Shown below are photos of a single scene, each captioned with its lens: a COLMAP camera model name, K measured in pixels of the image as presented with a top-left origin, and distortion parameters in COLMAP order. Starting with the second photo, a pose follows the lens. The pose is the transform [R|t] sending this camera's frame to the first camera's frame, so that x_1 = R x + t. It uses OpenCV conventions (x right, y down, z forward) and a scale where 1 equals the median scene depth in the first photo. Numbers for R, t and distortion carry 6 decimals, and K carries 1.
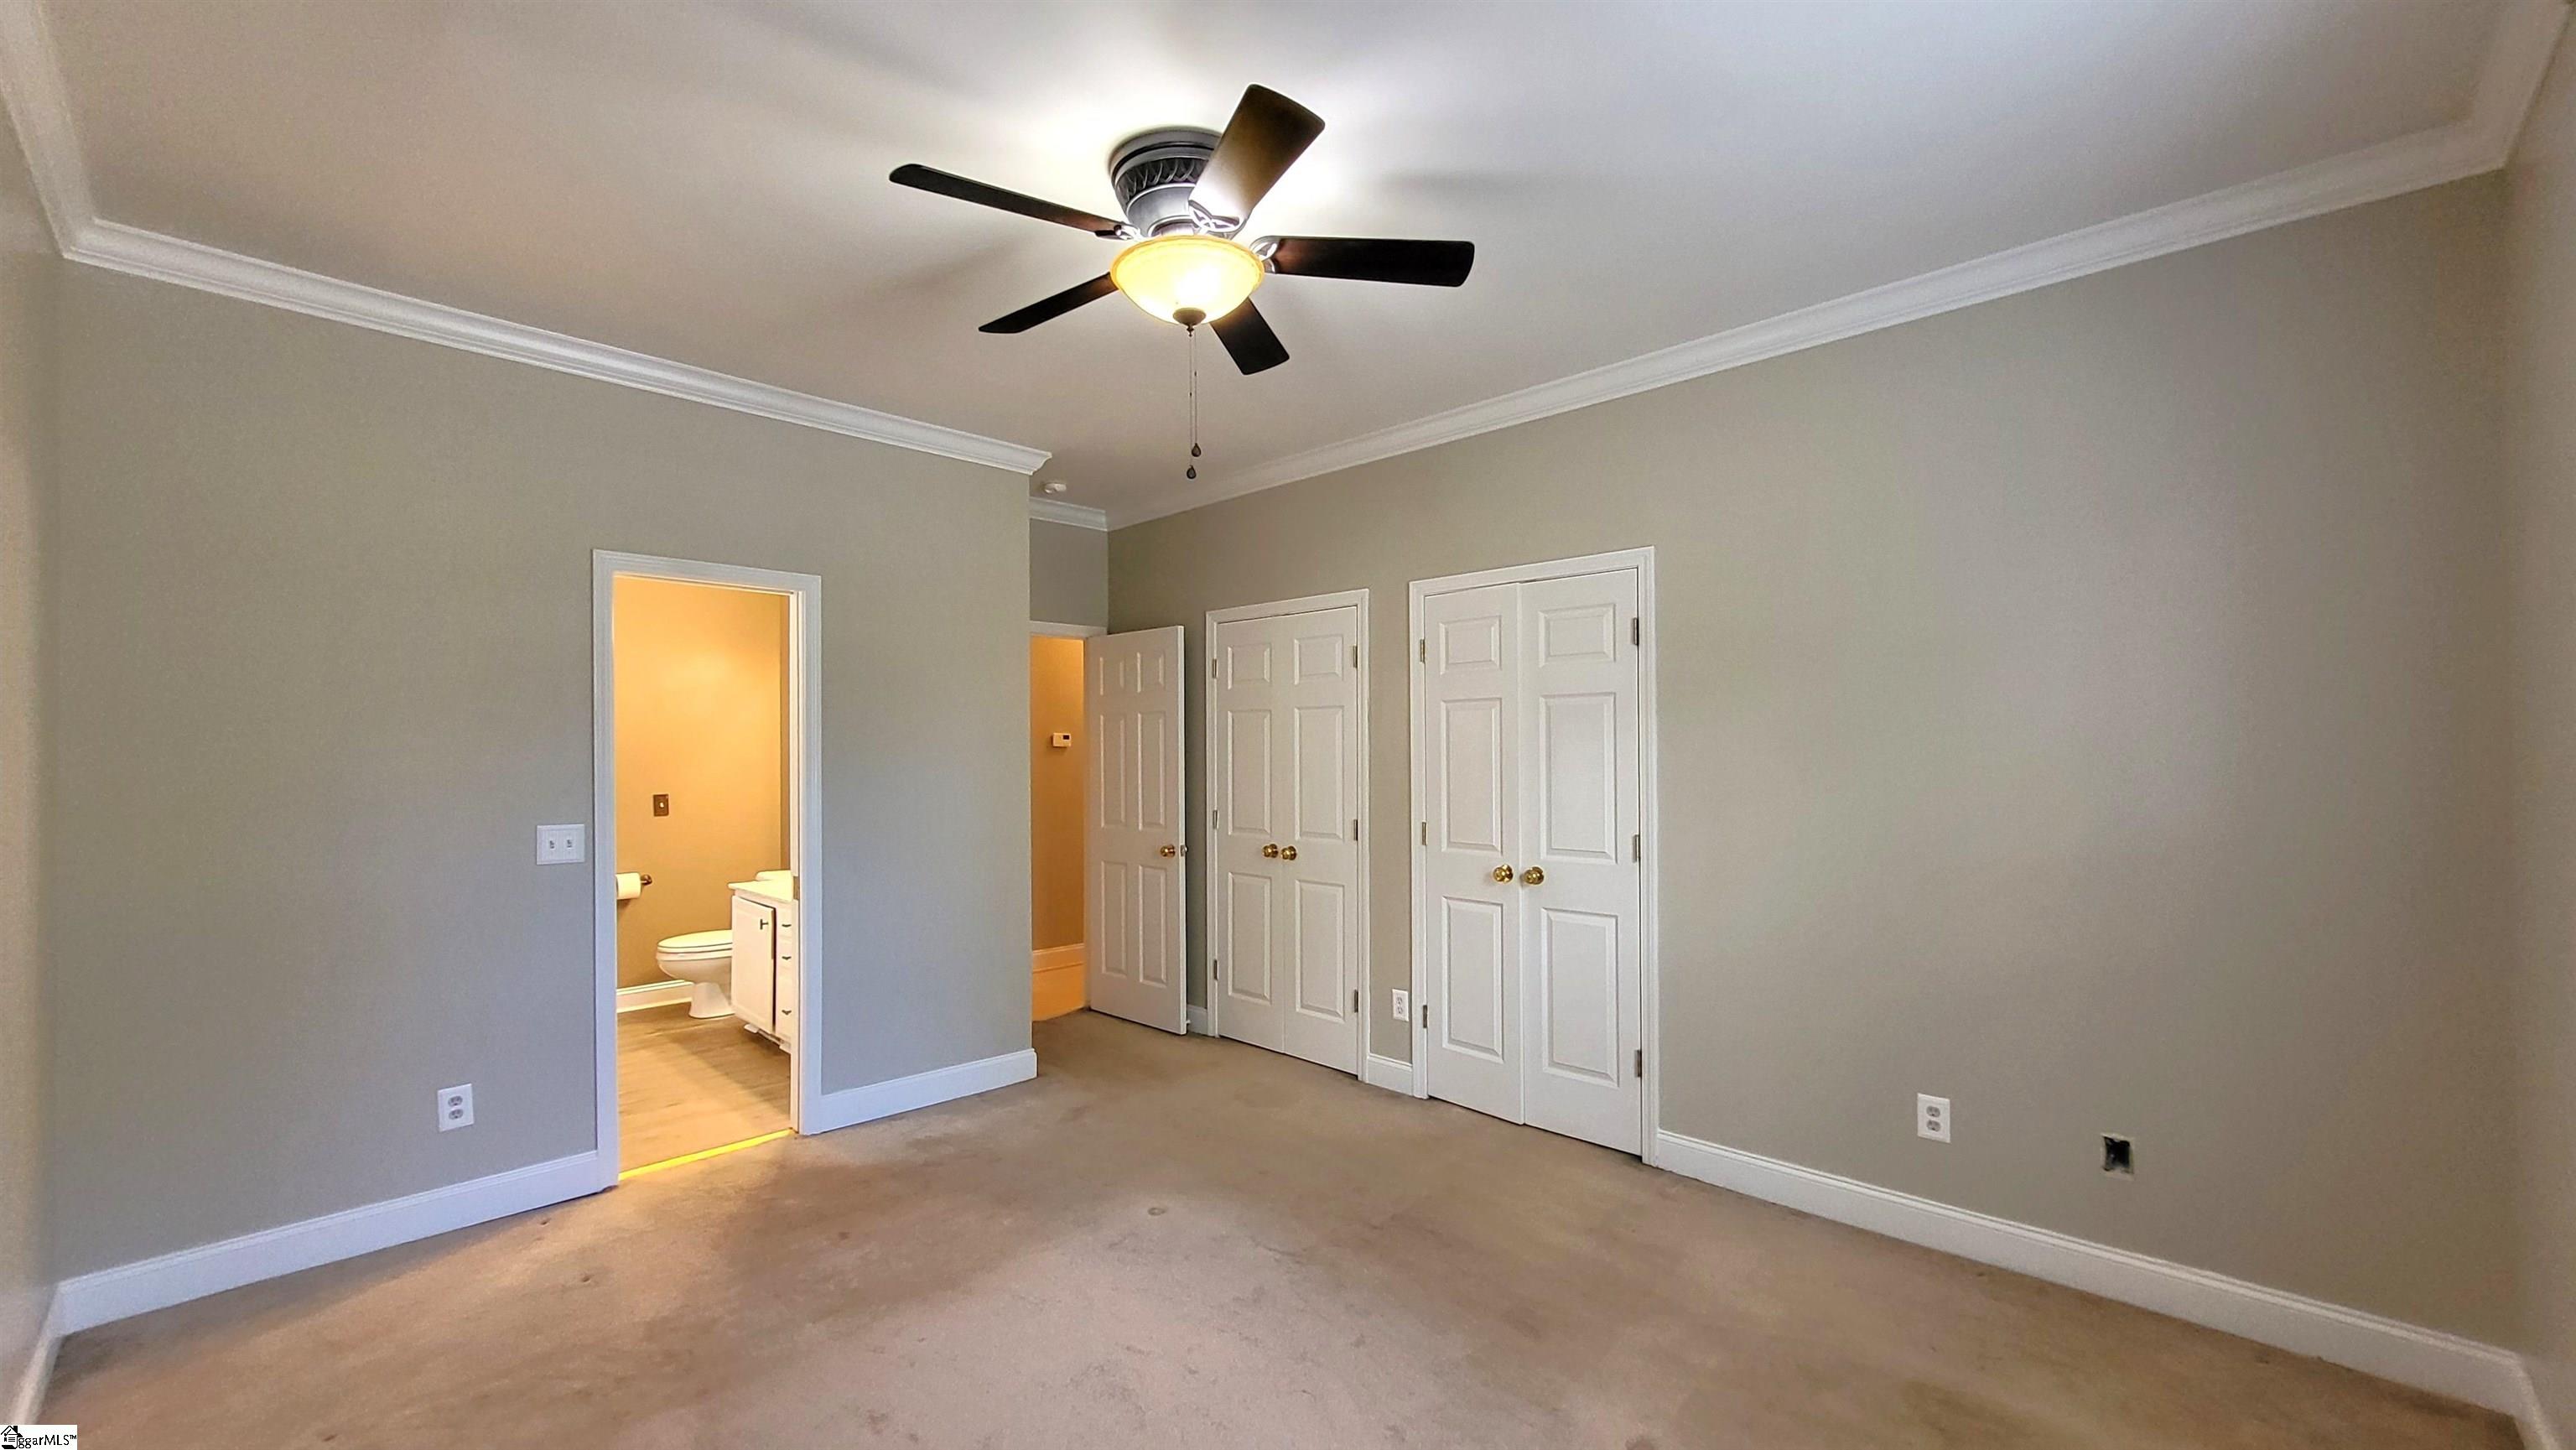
lens RADIAL K [[1021.0, 0, 1288.4], [0, 1021.0, 748.0], [0, 0, 1]] dist [0.001525, 0.000168]
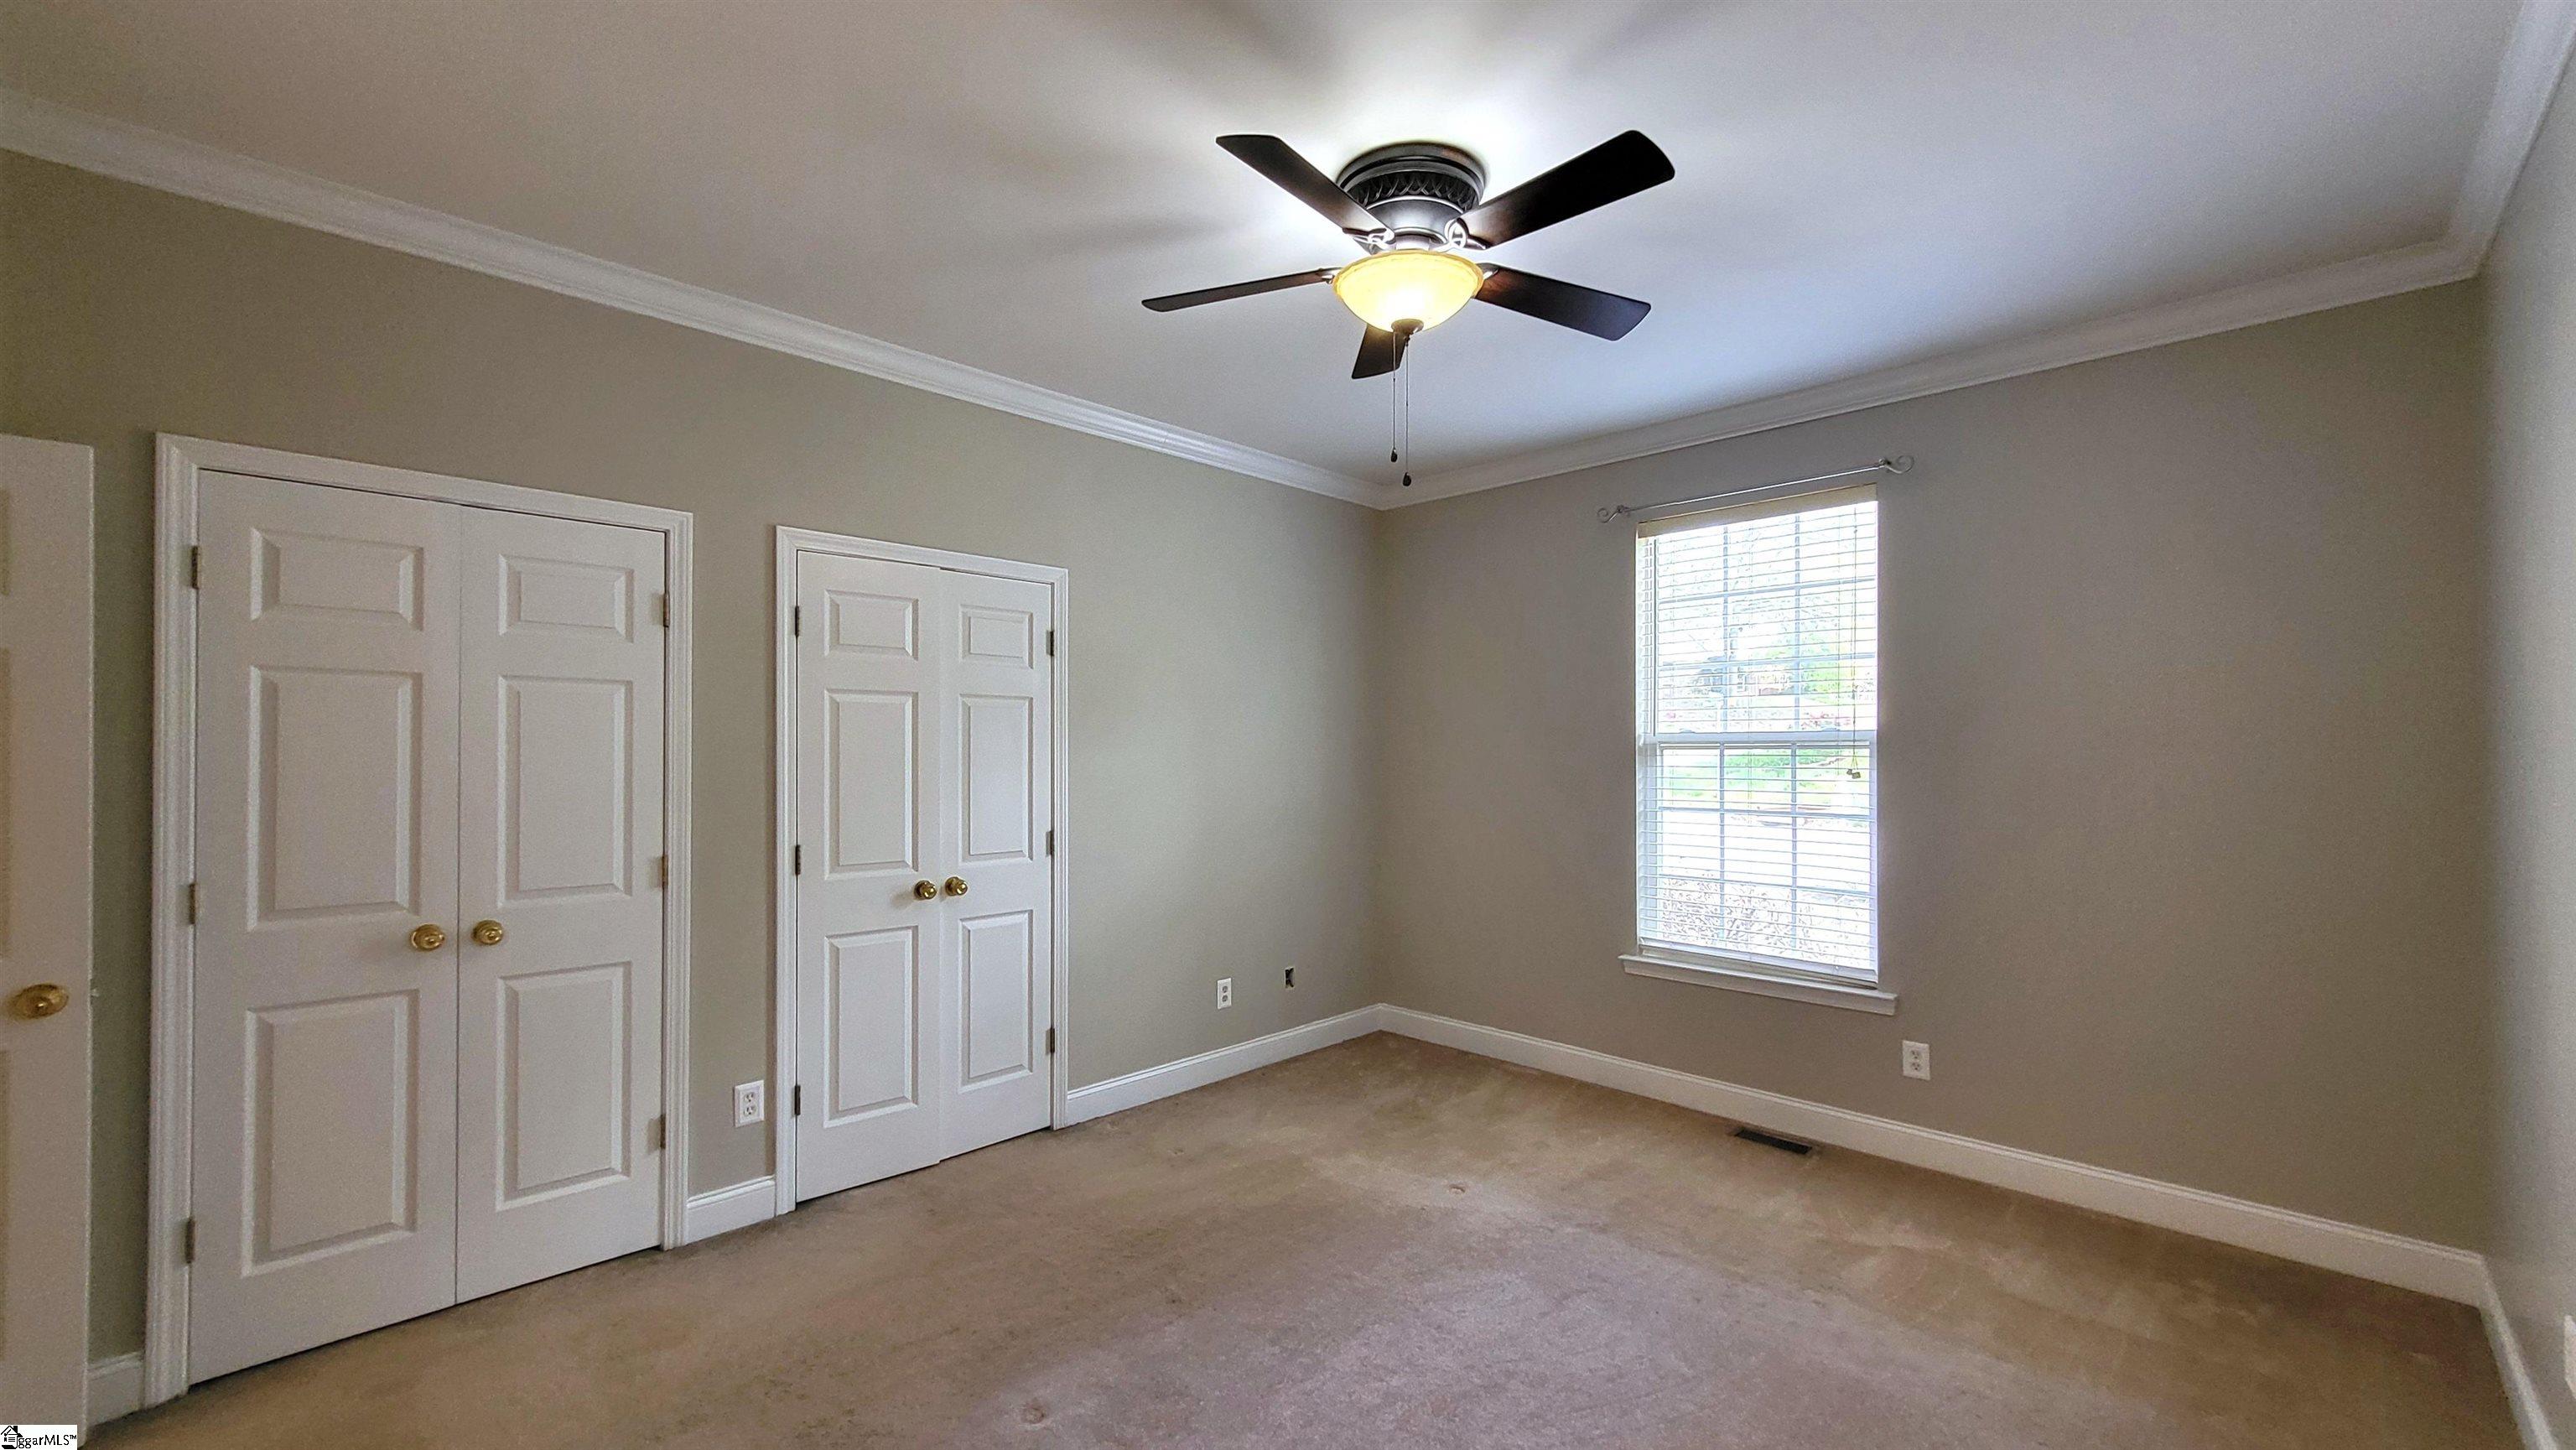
lens RADIAL K [[1021.0, 0, 1298.4], [0, 1021.0, 745.7], [0, 0, 1]] dist [0.001525, 0.000168]
pose [[-0.000926, 0.011007, 0.999939, -0.630079], [-0.002389, 0.999937, -0.011009, 0.005824], [-0.999997, -0.002399, -0.000900, 0.624952]]
